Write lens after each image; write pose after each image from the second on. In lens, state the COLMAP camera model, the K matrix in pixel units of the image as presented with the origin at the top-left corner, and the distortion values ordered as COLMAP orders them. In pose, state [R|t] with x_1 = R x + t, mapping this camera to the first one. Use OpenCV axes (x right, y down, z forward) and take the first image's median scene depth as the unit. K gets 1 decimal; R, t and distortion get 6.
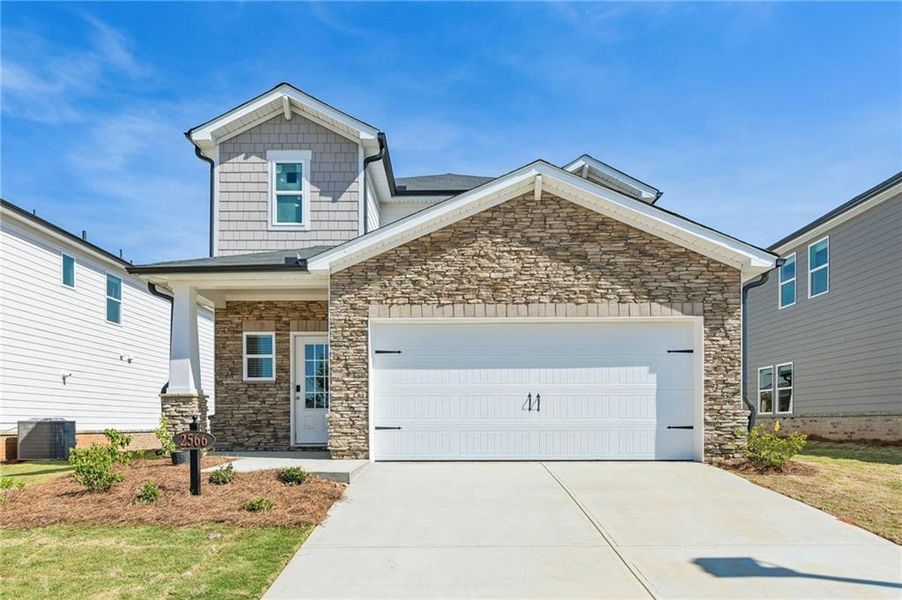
lens RADIAL K [[601.2, 0, 450.5], [0, 601.2, 427.4], [0, 0, 1]] dist [-0.001438, -0.000405]
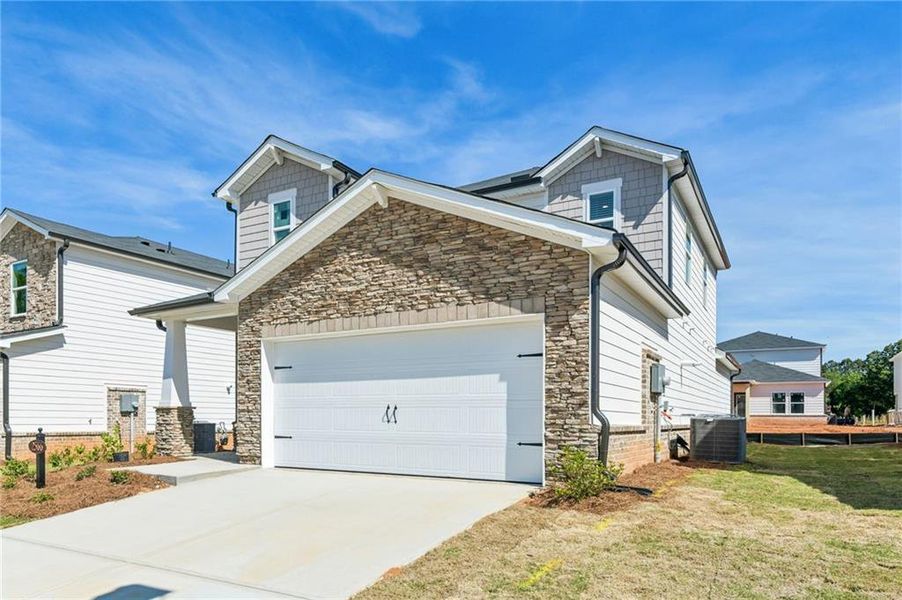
lens RADIAL K [[601.2, 0, 450.5], [0, 601.2, 427.4], [0, 0, 1]] dist [-0.001438, -0.000405]
pose [[0.867414, 0.015293, -0.497351, 0.725900], [-0.012732, 0.999882, 0.008539, -0.030494], [0.497424, -0.001075, 0.867507, 0.204482]]
